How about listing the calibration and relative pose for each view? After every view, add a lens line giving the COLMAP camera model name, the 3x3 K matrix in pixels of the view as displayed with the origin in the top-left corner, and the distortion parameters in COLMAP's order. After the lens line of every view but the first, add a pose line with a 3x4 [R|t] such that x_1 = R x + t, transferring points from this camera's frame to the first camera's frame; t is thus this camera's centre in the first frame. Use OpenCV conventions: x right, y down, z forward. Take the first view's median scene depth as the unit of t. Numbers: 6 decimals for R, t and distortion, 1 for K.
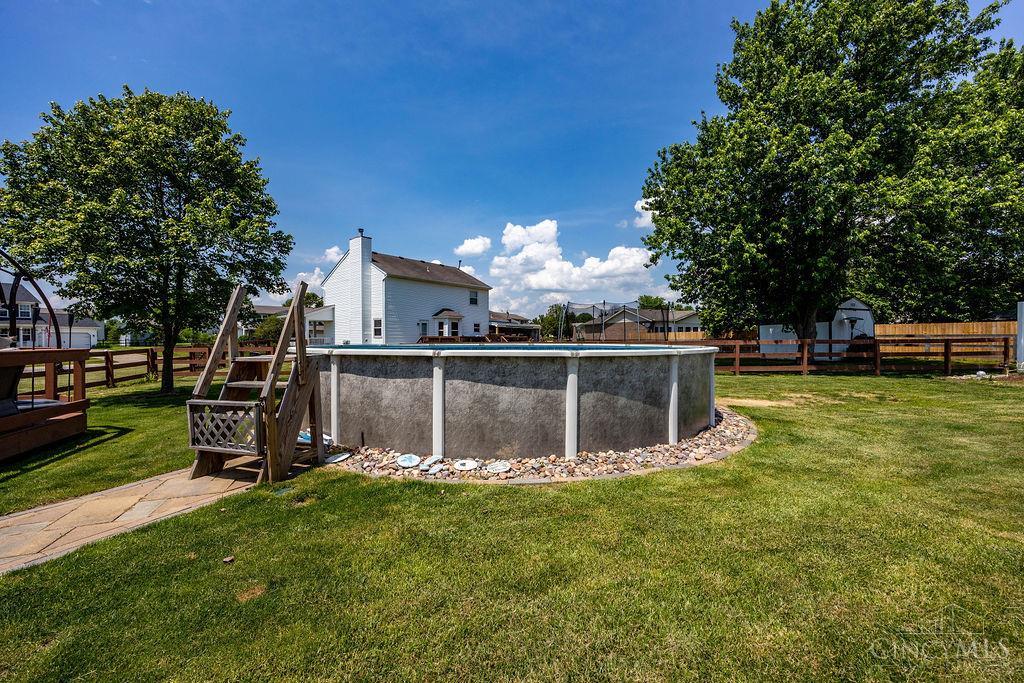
lens RADIAL K [[406.4, 0, 514.0], [0, 406.4, 353.6], [0, 0, 1]] dist [-0.000234, -0.000249]
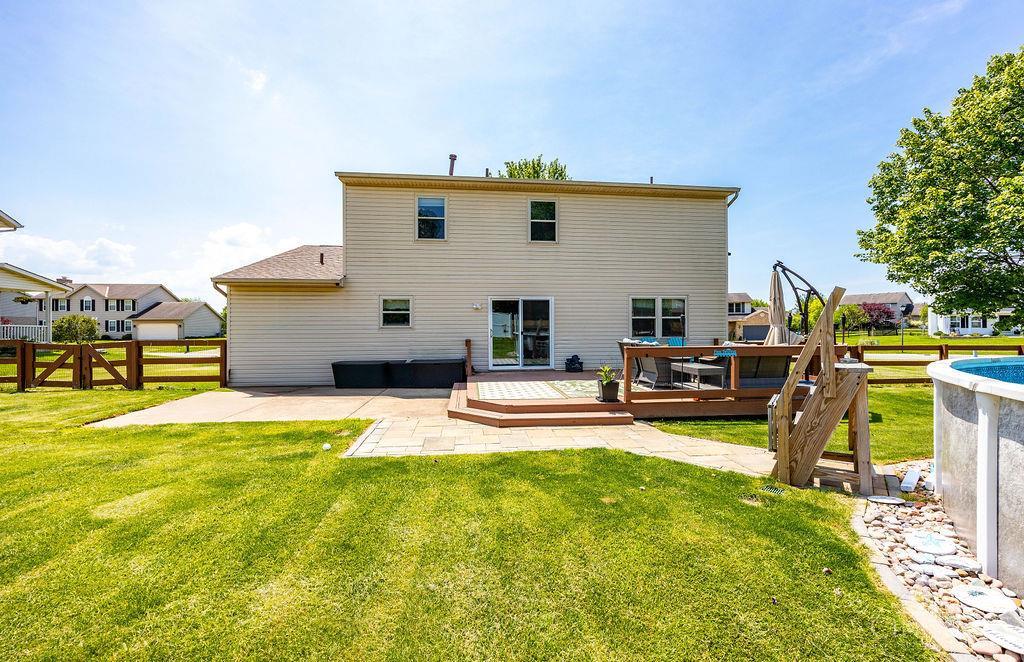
lens RADIAL K [[416.0, 0, 512.0], [0, 416.0, 331.0], [0, 0, 1]] dist [-0.003554, -0.000373]
pose [[-0.265694, 0.011661, -0.963987, 0.239885], [-0.030209, 0.999335, 0.020415, -0.030465], [0.963584, 0.034545, -0.265165, 0.214512]]
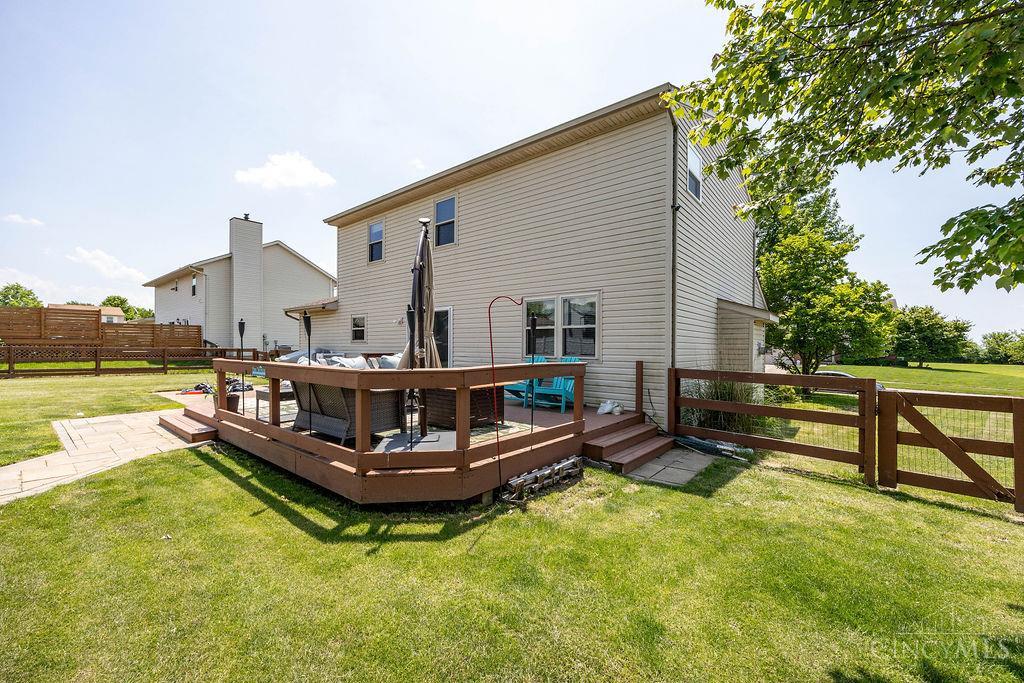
lens RADIAL K [[406.4, 0, 514.0], [0, 406.4, 353.6], [0, 0, 1]] dist [-0.000234, -0.000249]
pose [[-0.875054, 0.001526, -0.484023, -0.559419], [-0.023329, 0.998700, 0.045325, -0.038943], [0.483463, 0.050953, -0.873881, 0.958201]]
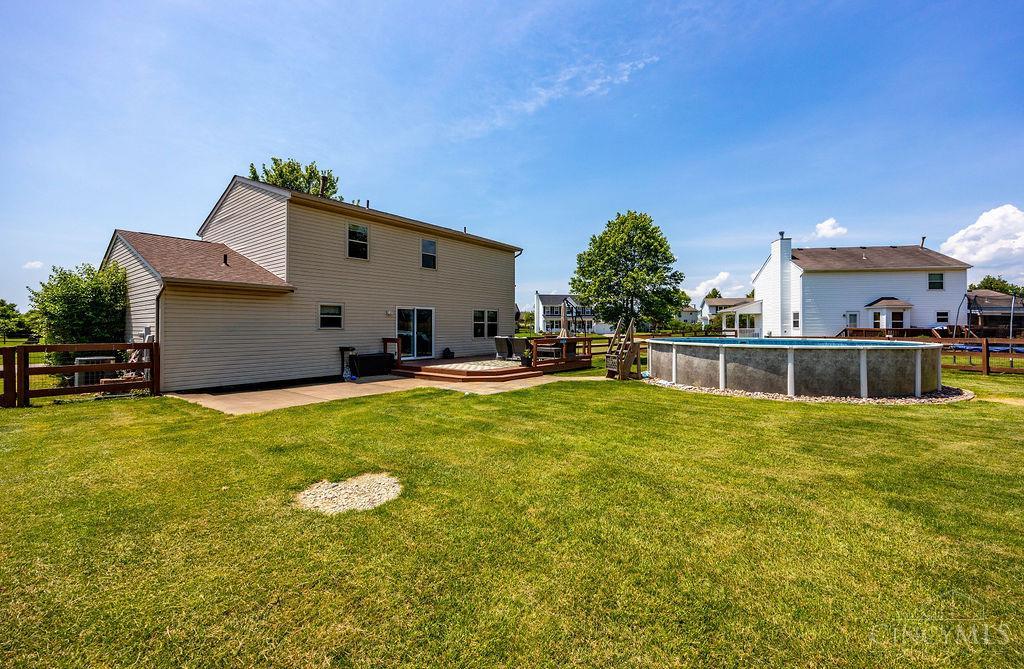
lens RADIAL K [[417.9, 0, 512.0], [0, 417.9, 334.5], [0, 0, 1]] dist [-0.000672, -0.000055]
pose [[0.488364, 0.018187, -0.872451, 0.705747], [-0.031640, 0.999494, 0.003124, -0.013311], [0.872066, 0.026078, 0.488692, -0.526374]]
